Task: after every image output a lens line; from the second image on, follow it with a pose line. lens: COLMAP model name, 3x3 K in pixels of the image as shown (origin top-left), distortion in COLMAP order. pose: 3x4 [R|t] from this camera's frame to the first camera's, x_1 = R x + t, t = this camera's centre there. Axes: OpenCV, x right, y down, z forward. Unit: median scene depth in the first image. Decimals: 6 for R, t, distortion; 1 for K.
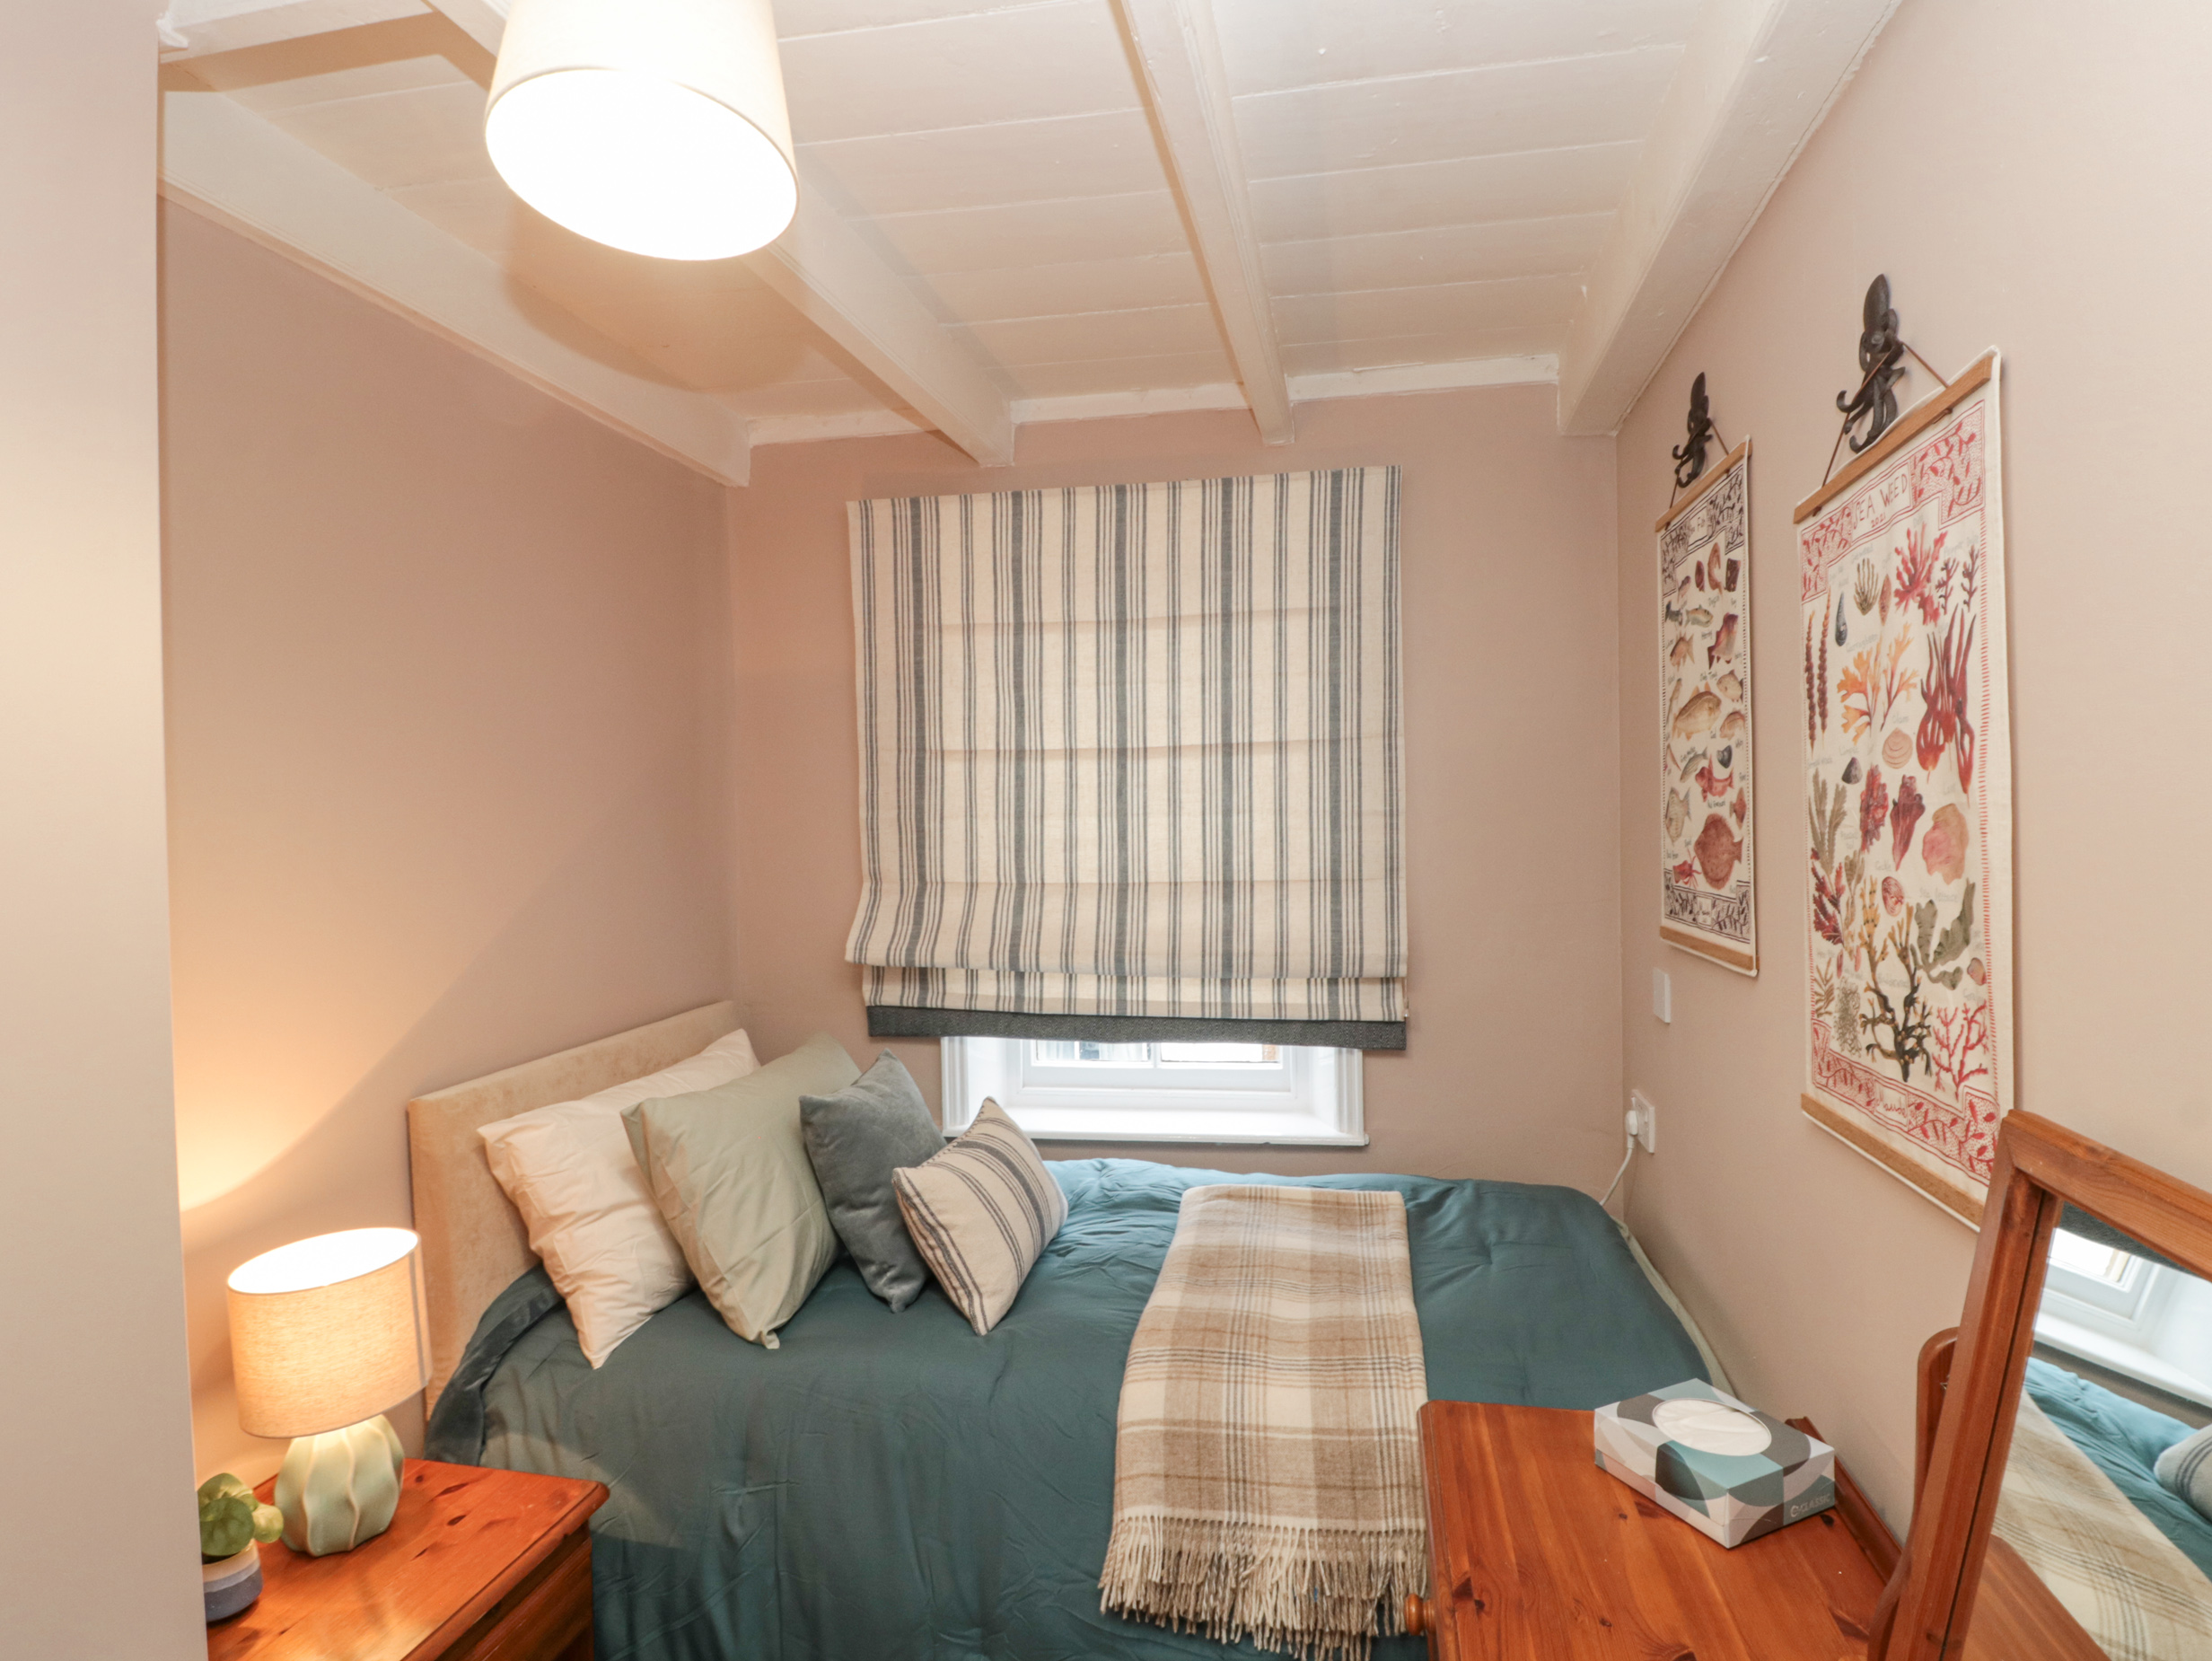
lens RADIAL K [[1162.4, 0, 1120.3], [0, 1162.4, 837.1], [0, 0, 1]] dist [-0.002882, -0.010463]
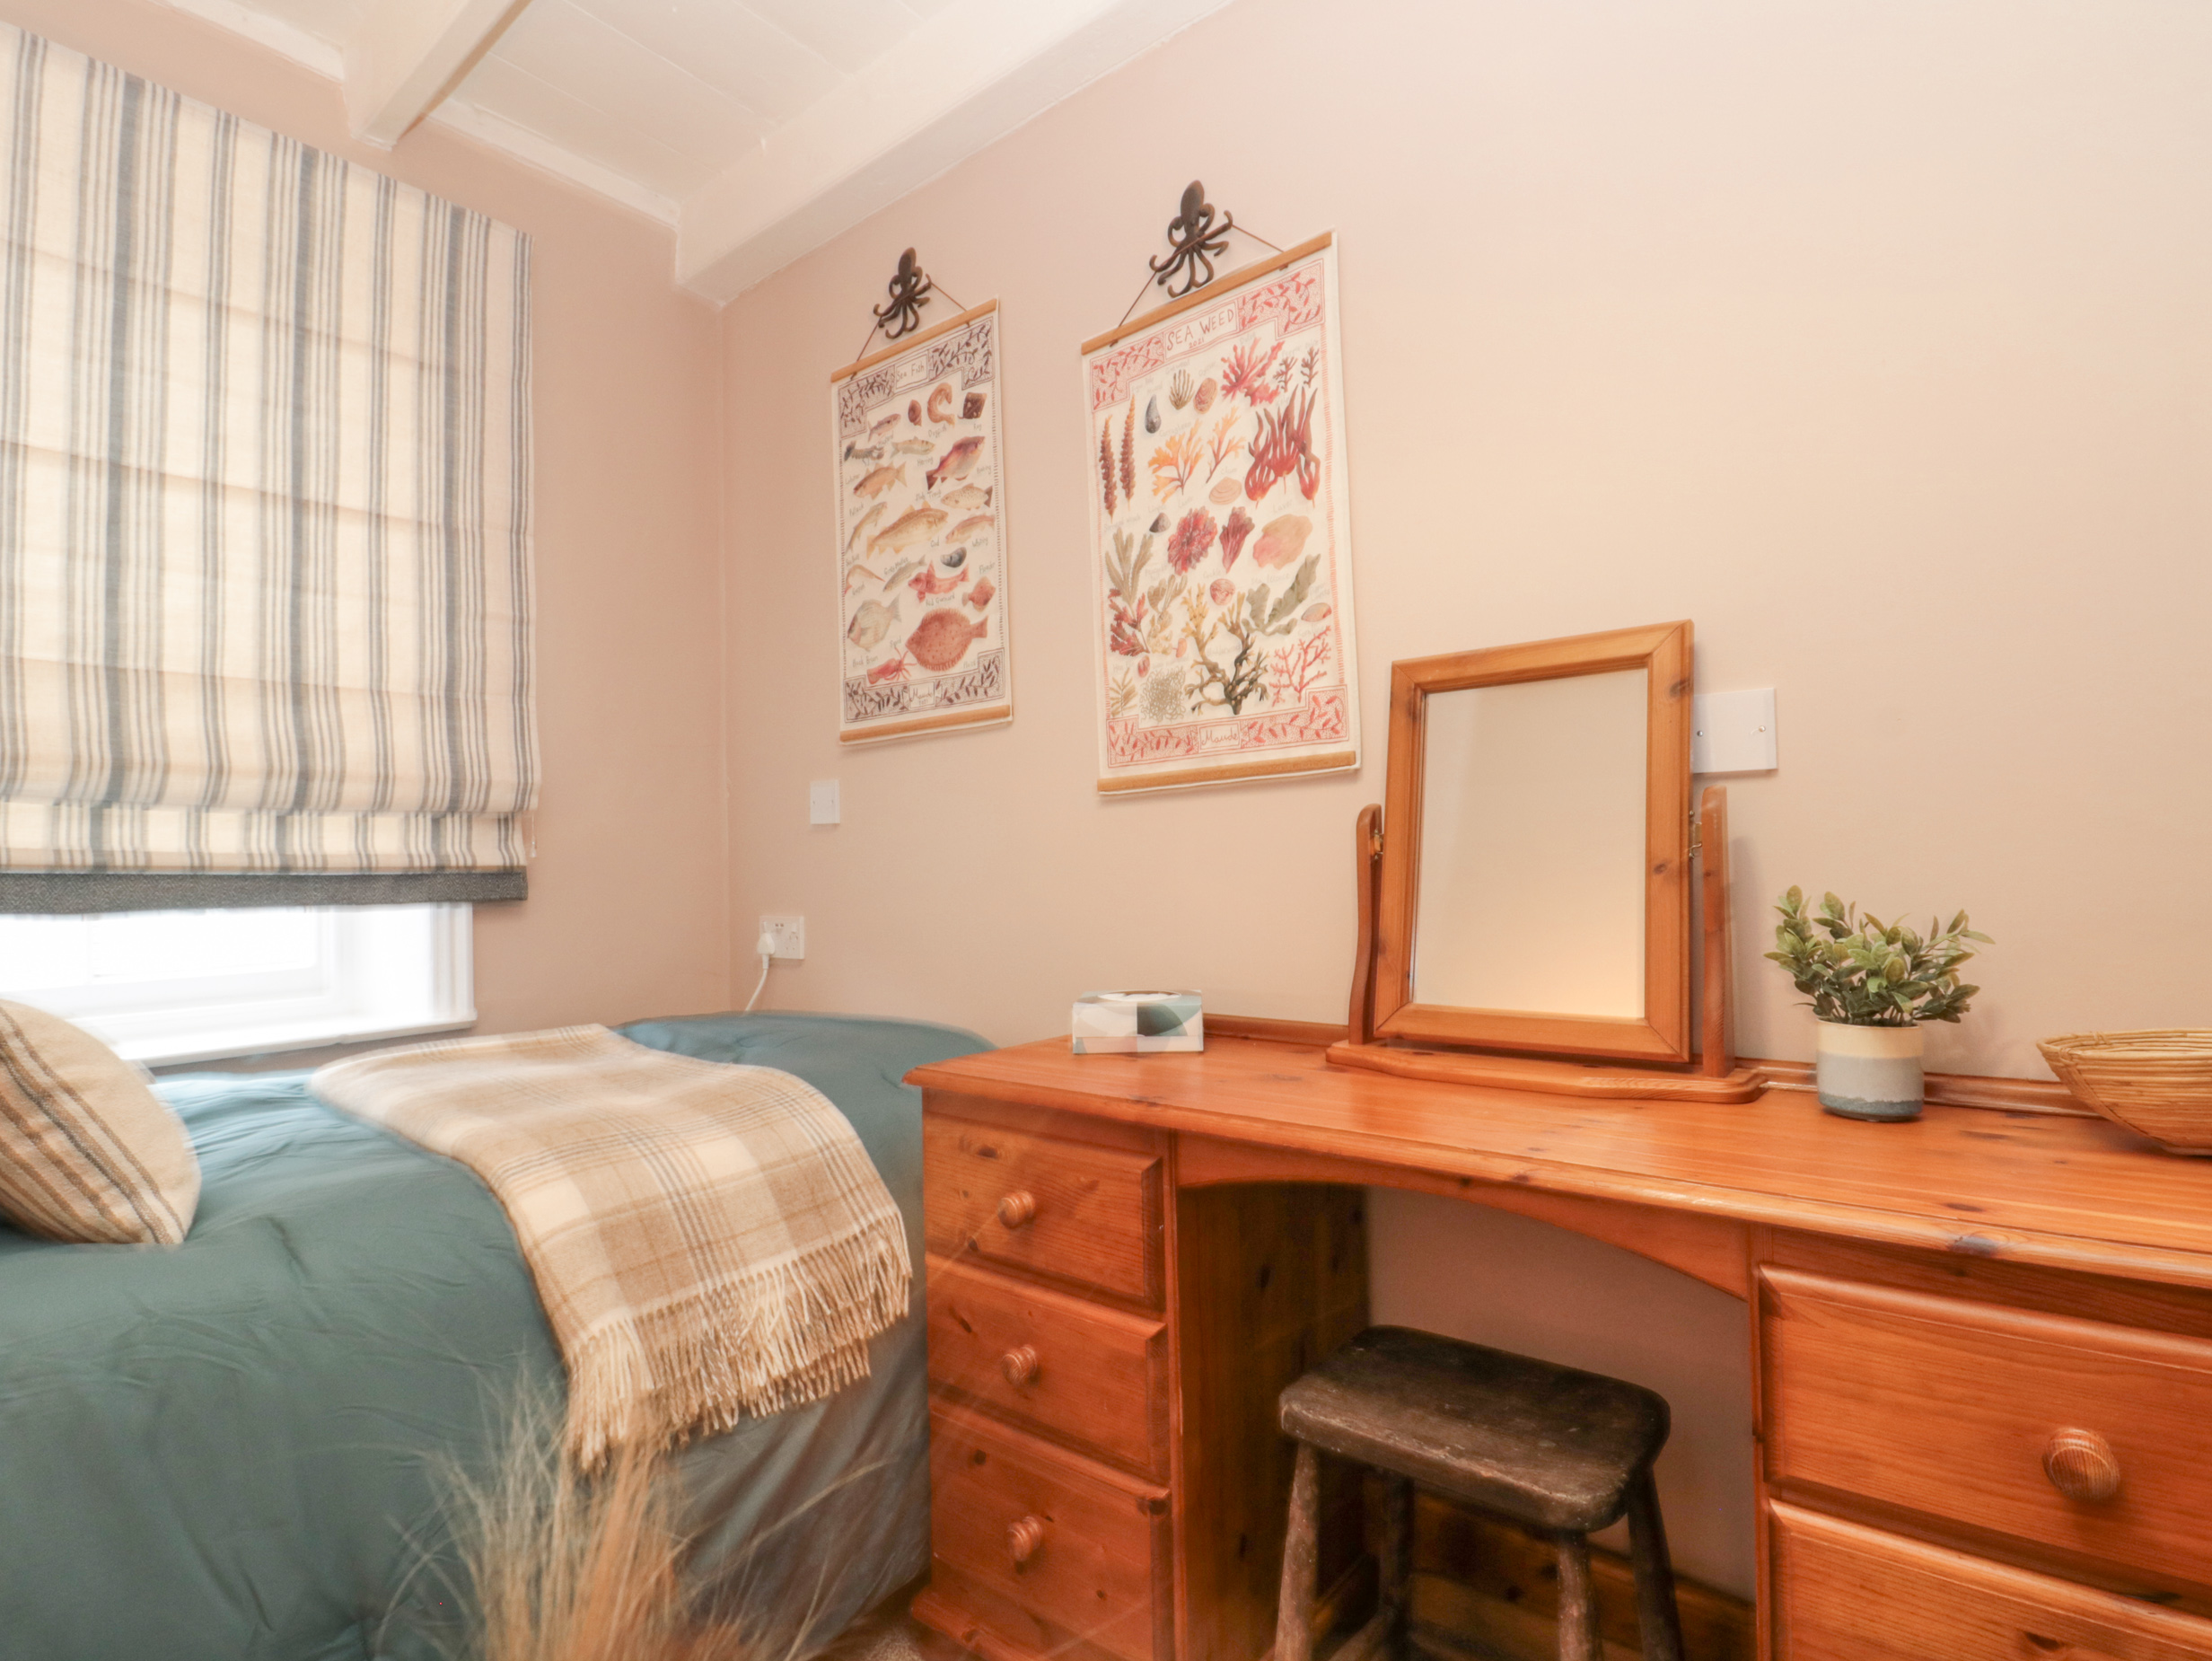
lens RADIAL K [[1162.4, 0, 1120.3], [0, 1162.4, 837.1], [0, 0, 1]] dist [-0.002882, -0.010463]
pose [[0.460946, 0.030164, 0.886915, -0.593255], [0.040316, 0.997678, -0.054884, 0.375183], [-0.886512, 0.061056, 0.458660, 0.393818]]
